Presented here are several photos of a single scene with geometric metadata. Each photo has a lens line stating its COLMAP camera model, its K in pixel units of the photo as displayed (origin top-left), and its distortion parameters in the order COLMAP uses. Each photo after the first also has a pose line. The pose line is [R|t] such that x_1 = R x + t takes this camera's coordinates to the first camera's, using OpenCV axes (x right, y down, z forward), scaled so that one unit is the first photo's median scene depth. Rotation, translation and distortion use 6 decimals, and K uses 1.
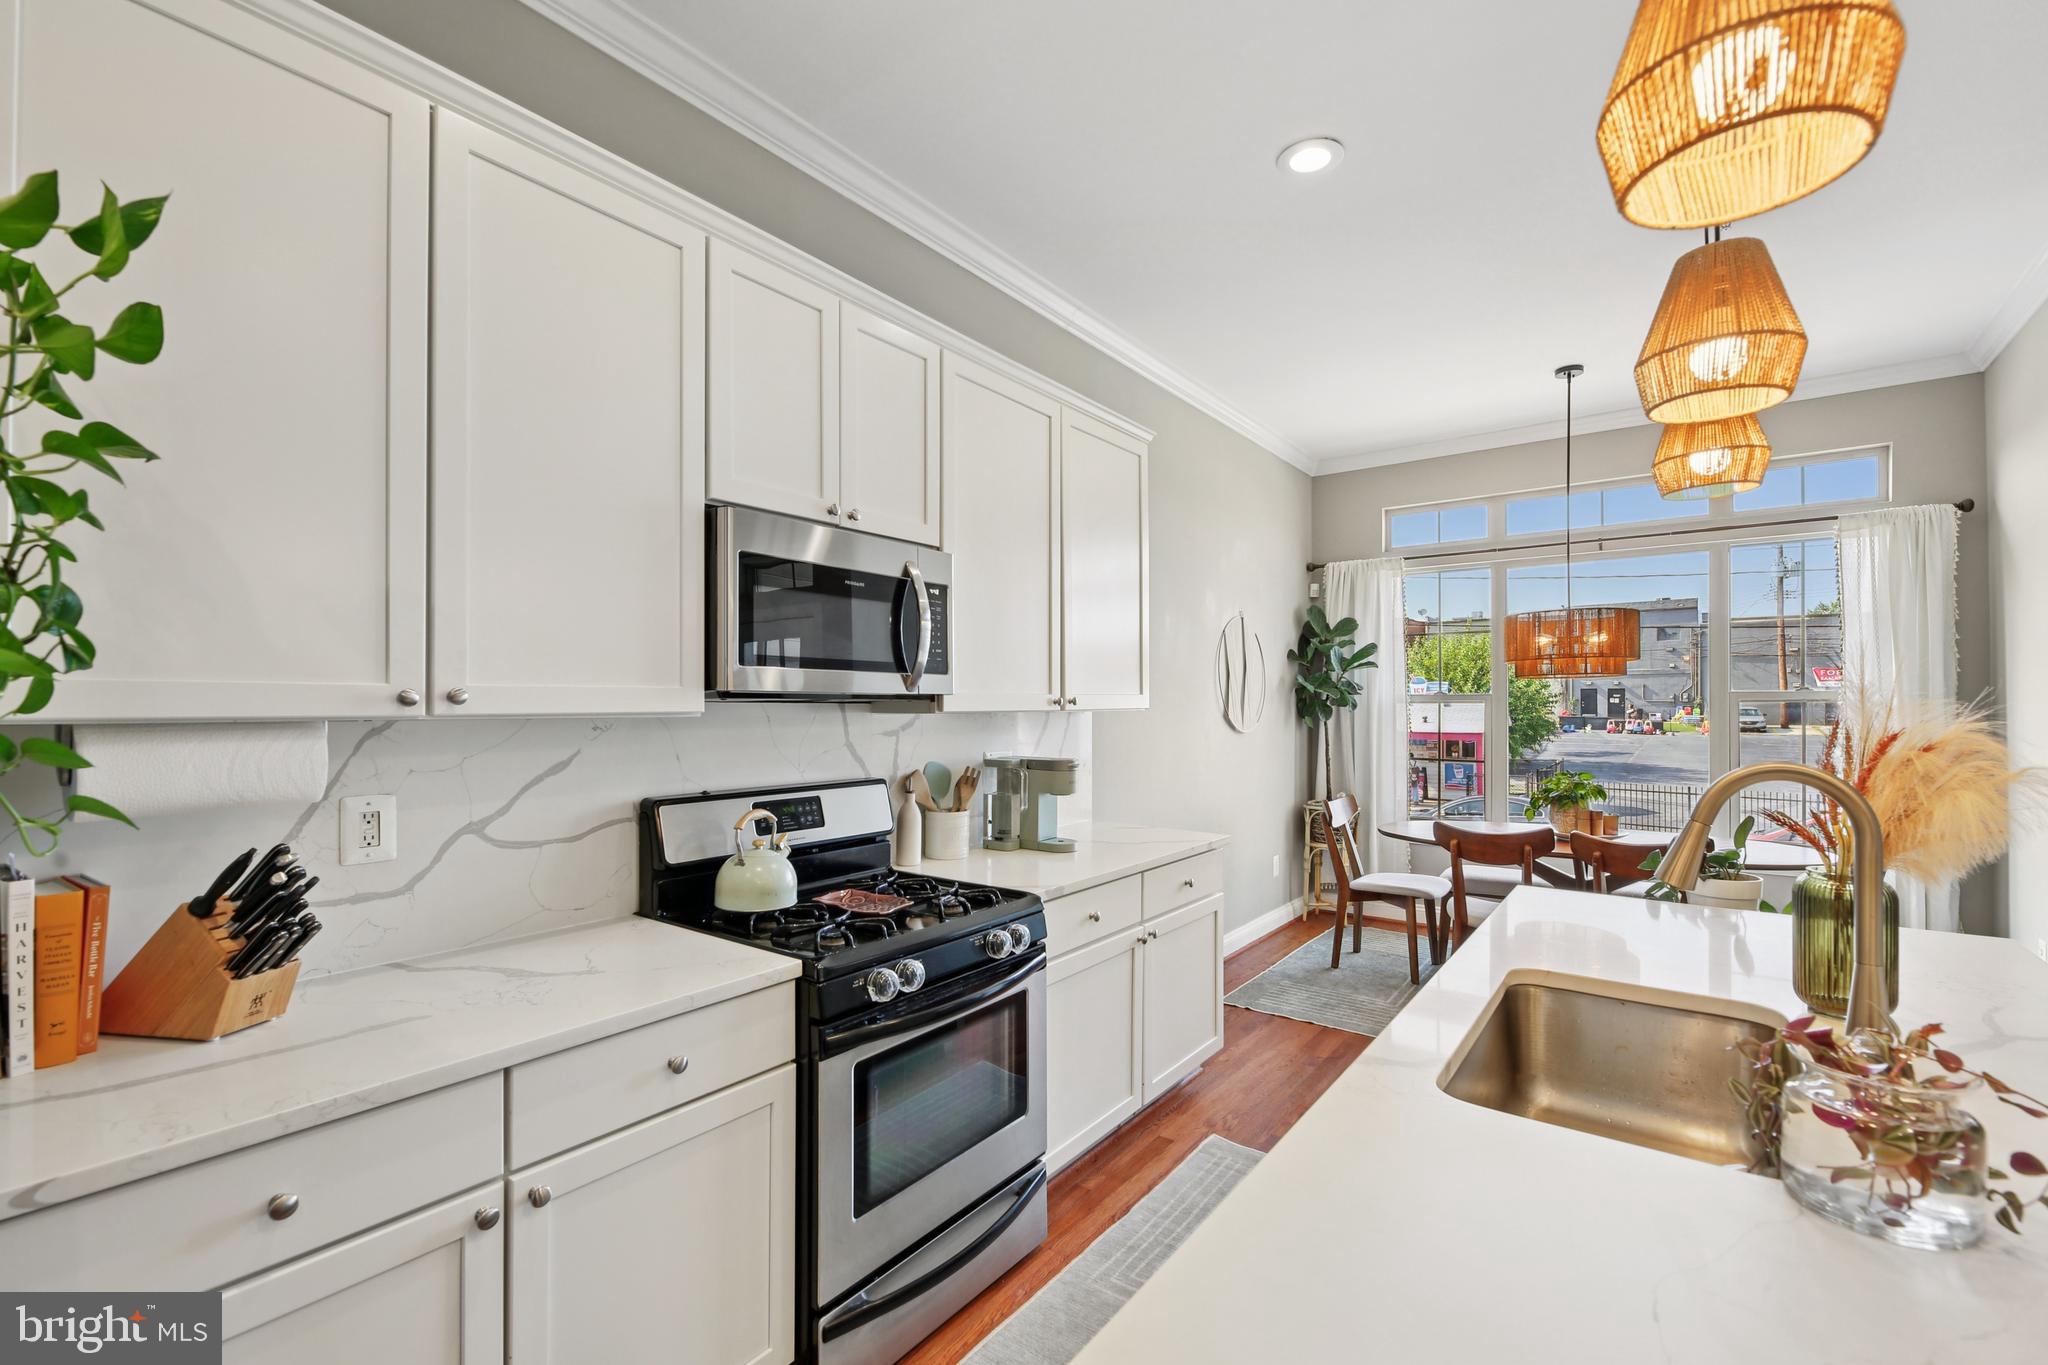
lens RADIAL K [[903.1, 0, 1003.6], [0, 903.1, 708.0], [0, 0, 1]] dist [0.000945, -0.000073]
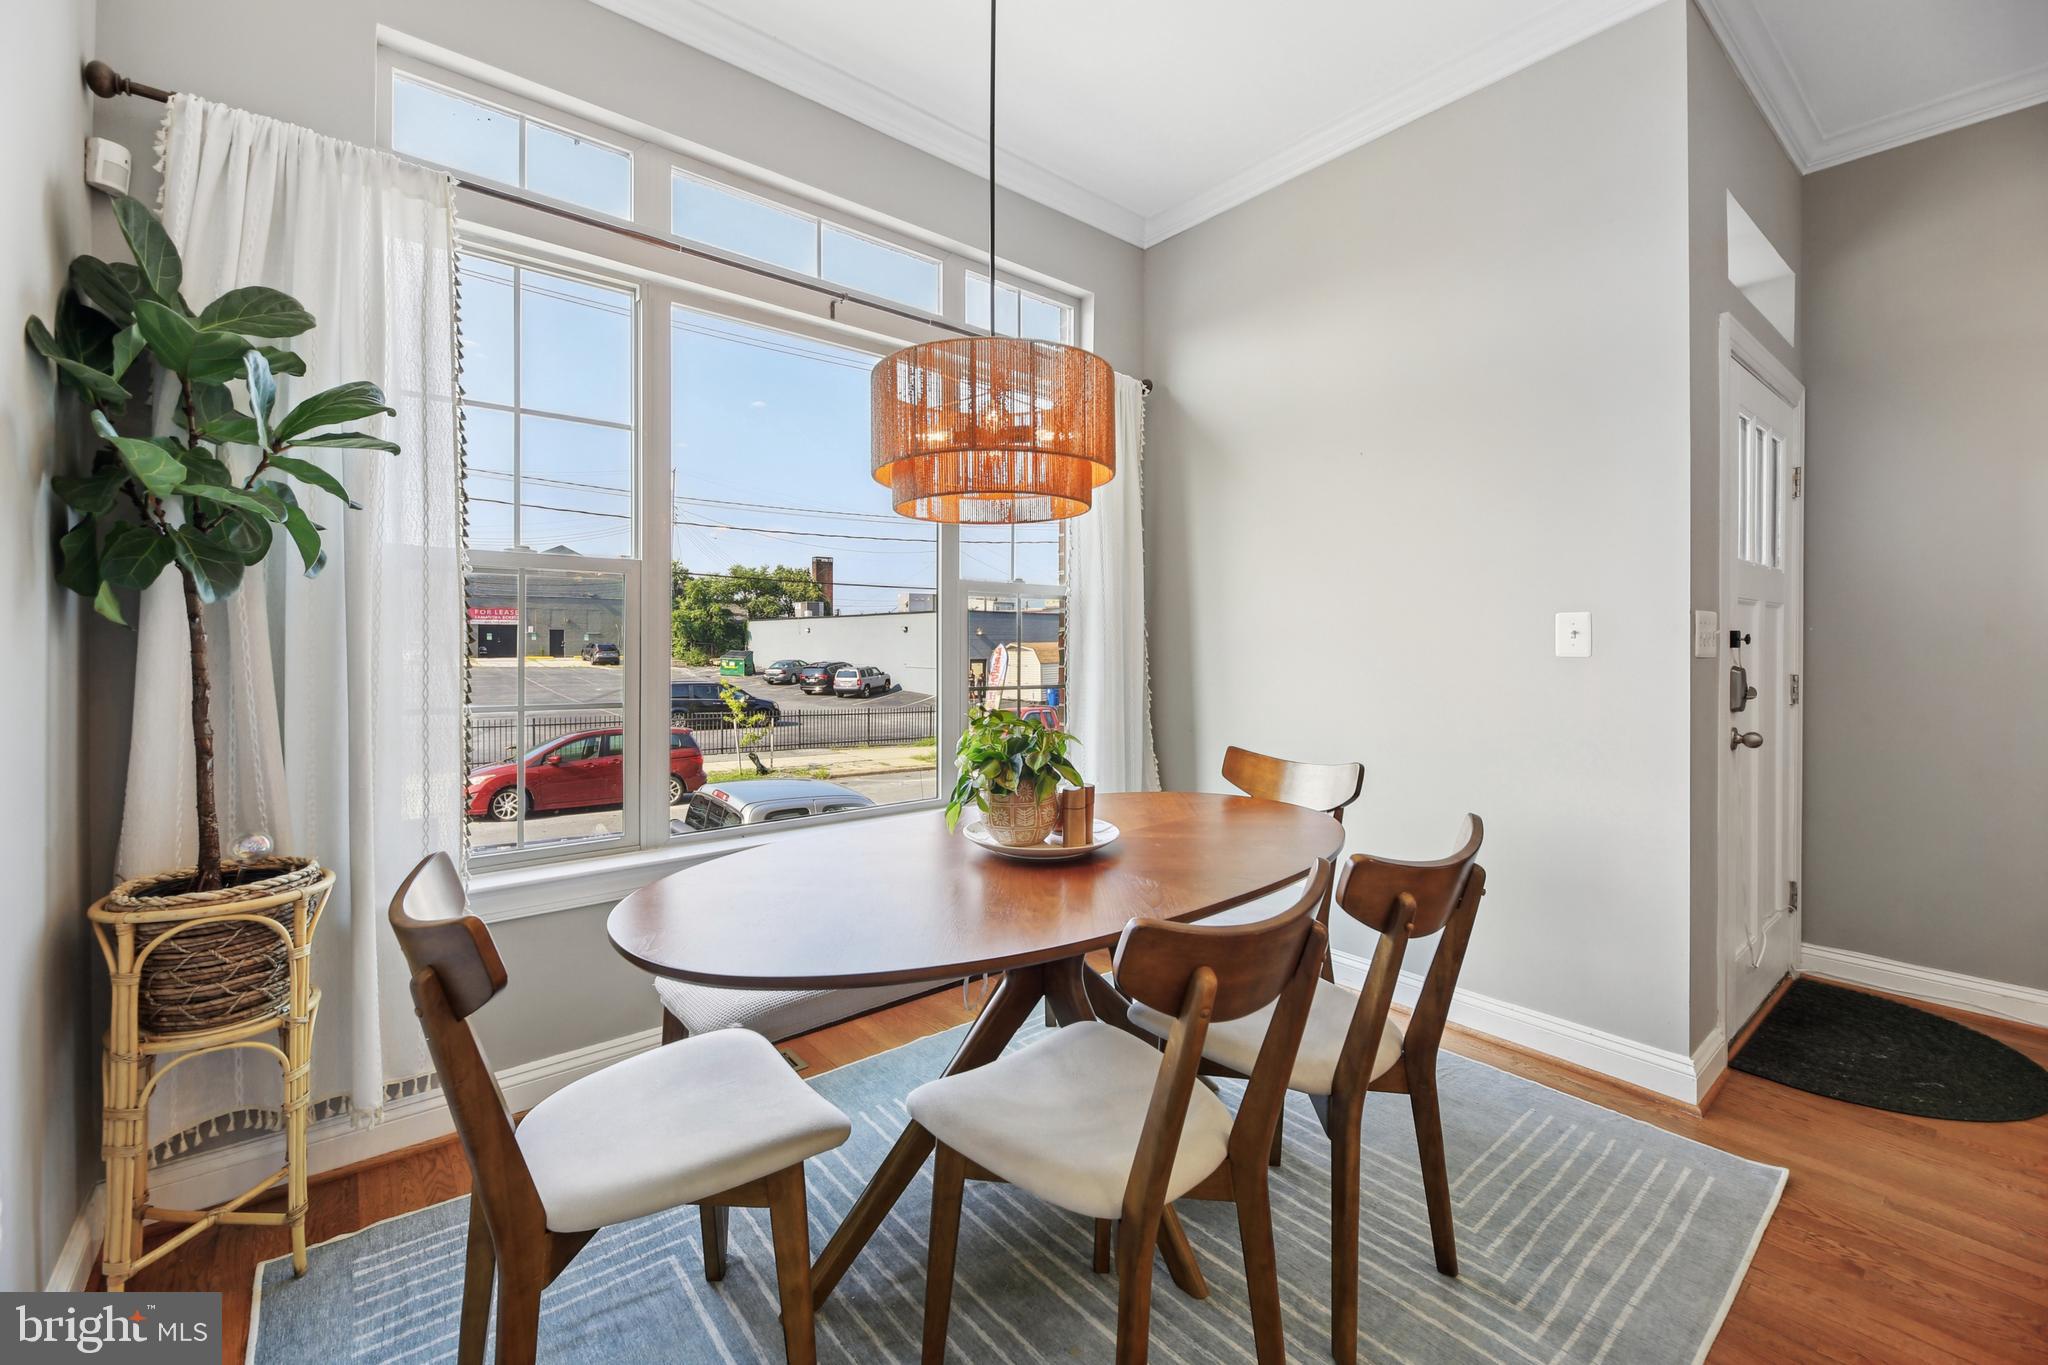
lens RADIAL K [[852.6, 0, 998.0], [0, 852.6, 641.7], [0, 0, 1]] dist [-0.008743, -0.000103]
pose [[0.220833, 0.005583, 0.975296, 0.144783], [-0.001295, 0.999984, -0.005431, 0.027178], [-0.975311, -0.000064, 0.220837, 0.674894]]
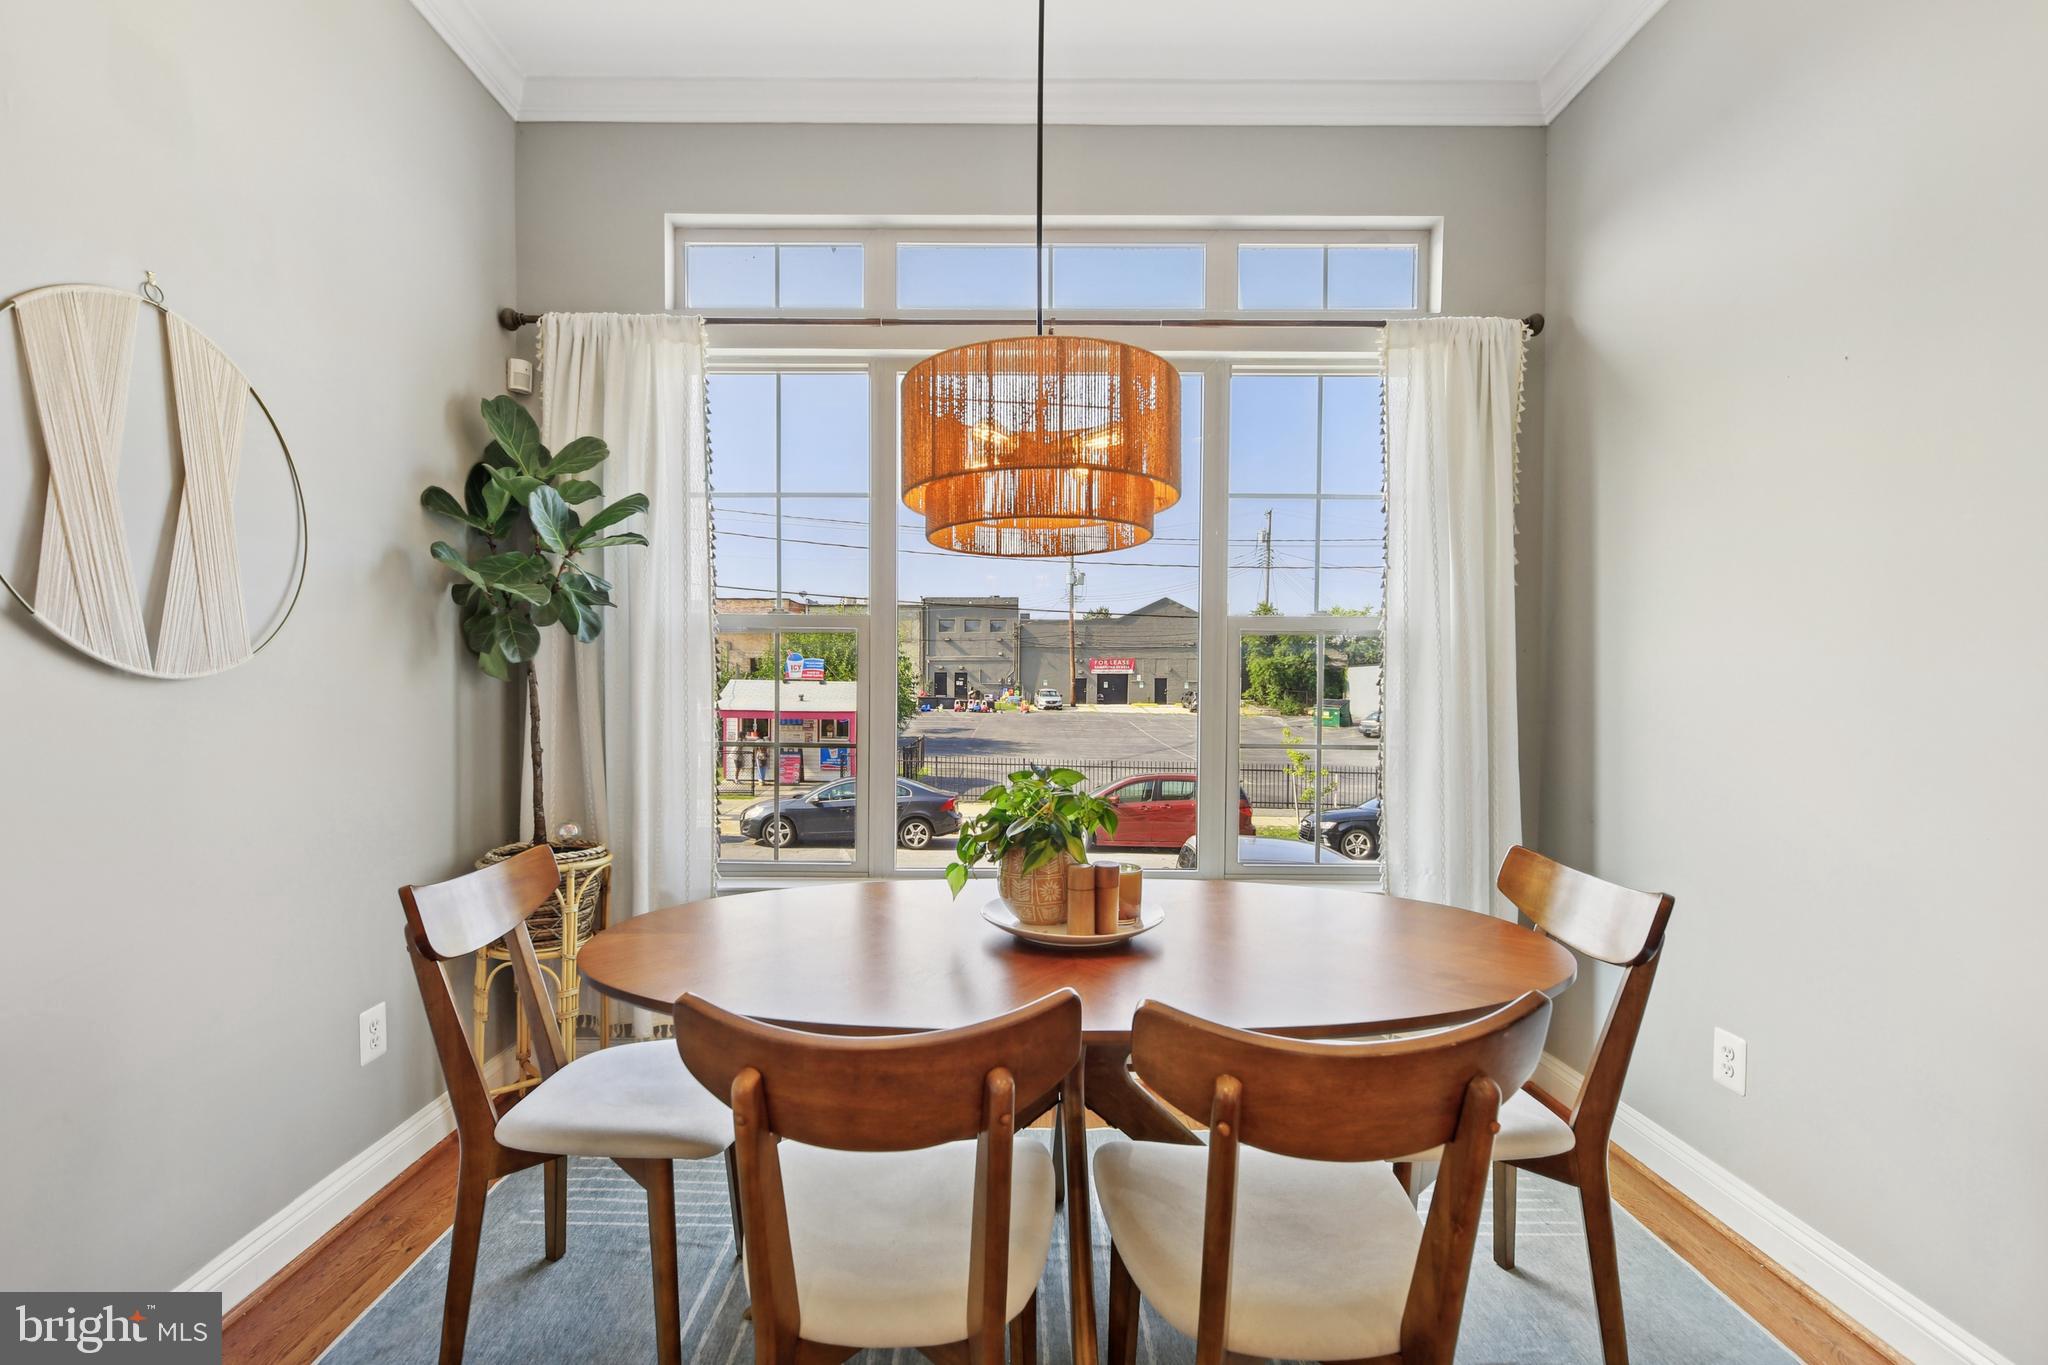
lens RADIAL K [[903.1, 0, 1003.6], [0, 903.1, 708.0], [0, 0, 1]] dist [0.000945, -0.000073]
pose [[0.796576, -0.005497, 0.604513, 0.271002], [-0.006232, 0.999831, 0.017304, 0.026677], [-0.604506, -0.017551, 0.796407, 0.508697]]
